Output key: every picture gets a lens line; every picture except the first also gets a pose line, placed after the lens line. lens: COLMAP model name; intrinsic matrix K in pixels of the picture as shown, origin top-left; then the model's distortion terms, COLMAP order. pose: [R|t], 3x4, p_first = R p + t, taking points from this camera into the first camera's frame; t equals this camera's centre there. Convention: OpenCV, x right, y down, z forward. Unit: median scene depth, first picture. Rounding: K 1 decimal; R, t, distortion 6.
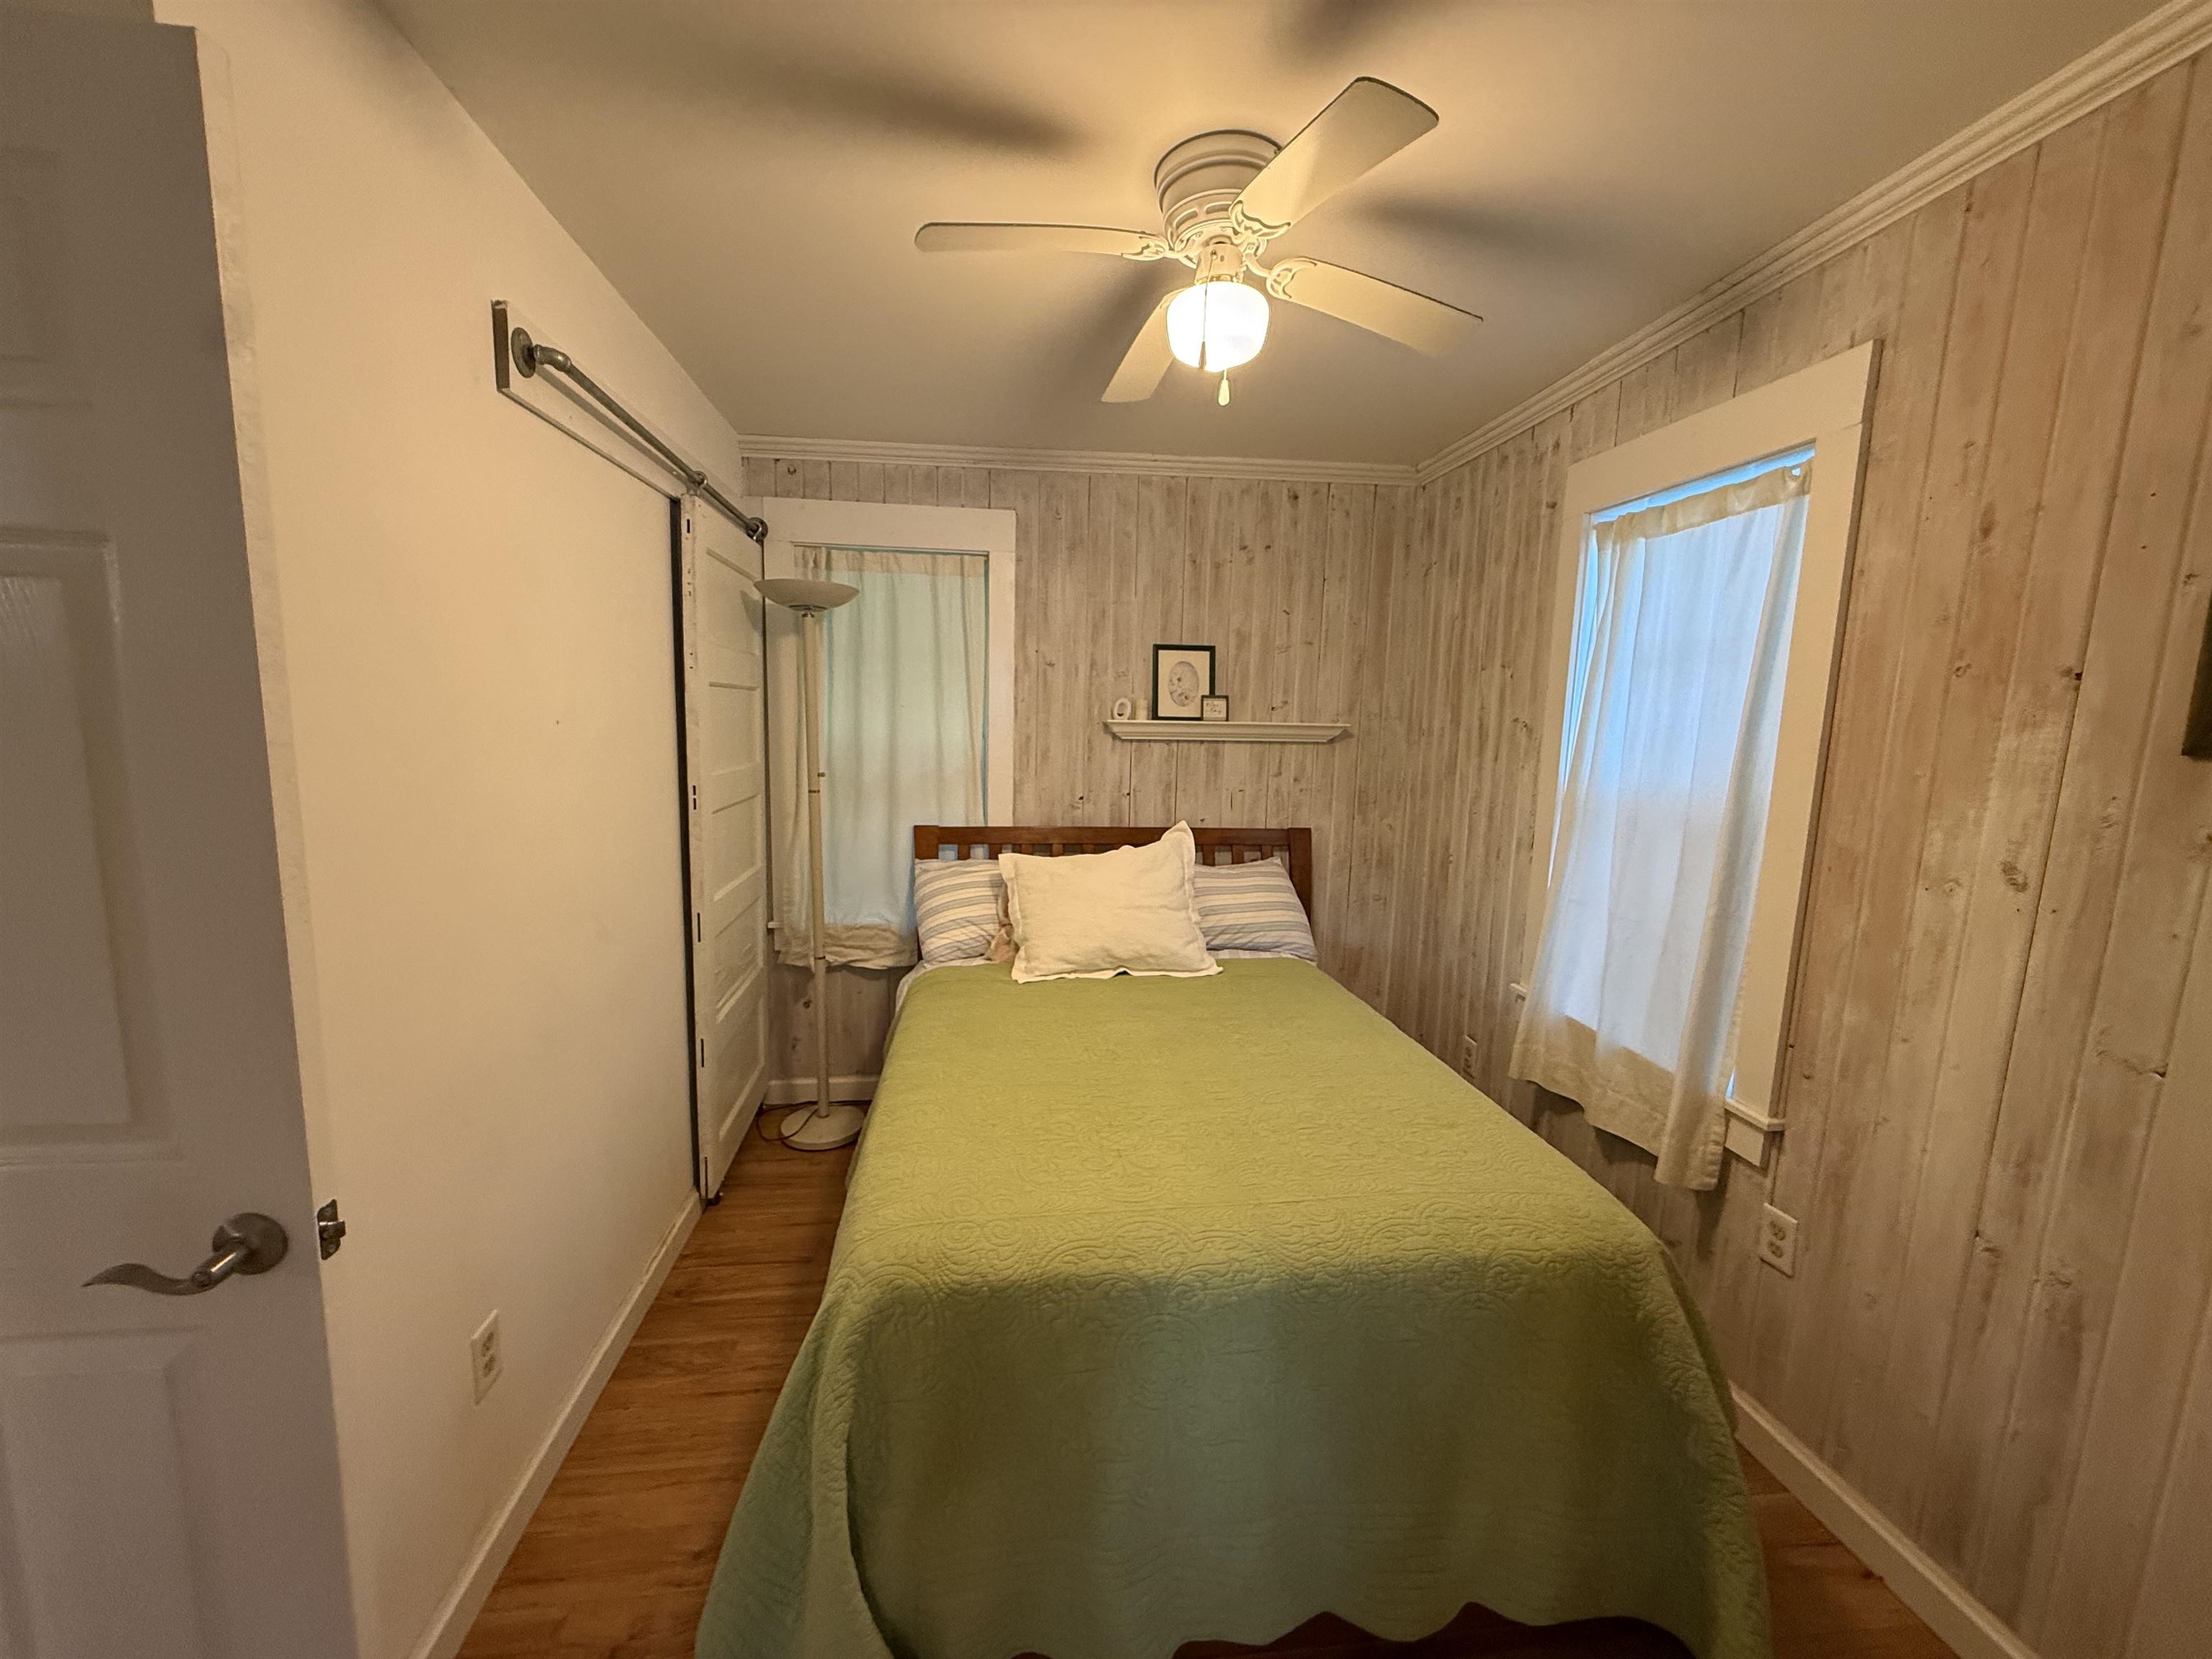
lens RADIAL K [[880.9, 0, 1096.2], [0, 880.9, 828.9], [0, 0, 1]] dist [0.000869, 0.000152]
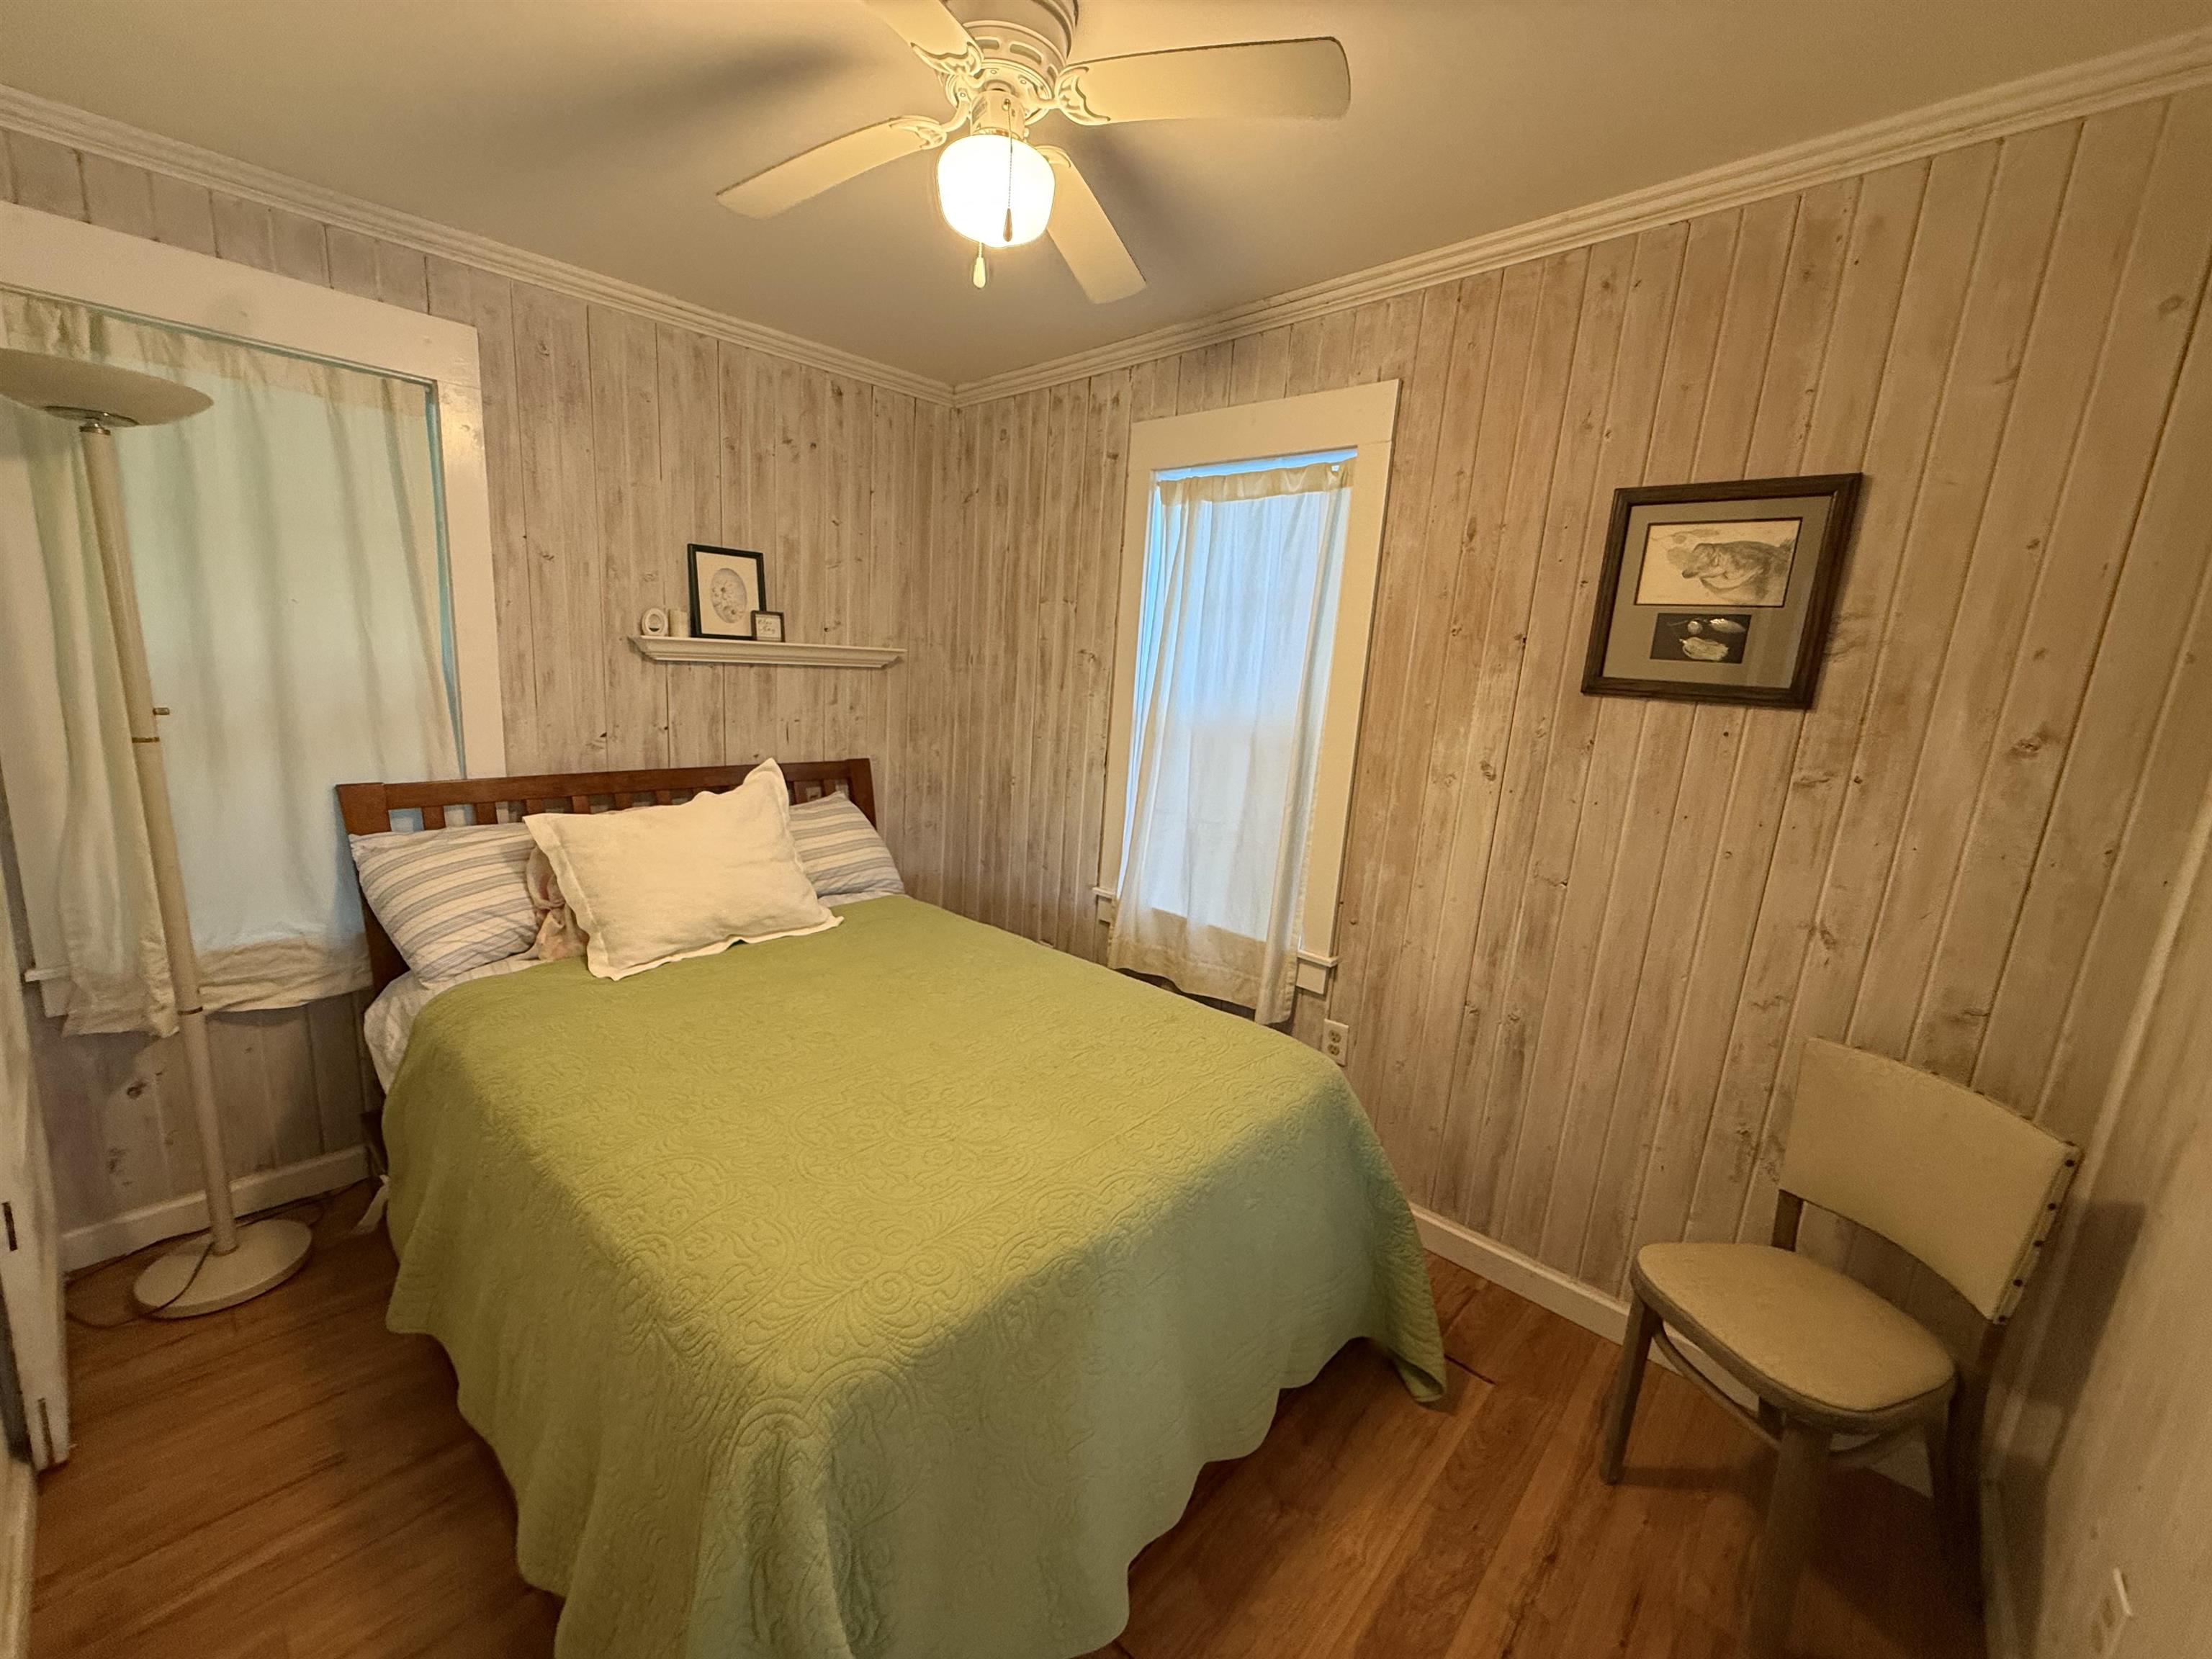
lens RADIAL K [[880.9, 0, 1096.2], [0, 880.9, 828.9], [0, 0, 1]] dist [0.000869, 0.000152]
pose [[0.759054, -0.102669, 0.642881, -0.228632], [0.044194, 0.993335, 0.106457, -0.018722], [-0.649526, -0.052396, 0.758532, 0.134130]]
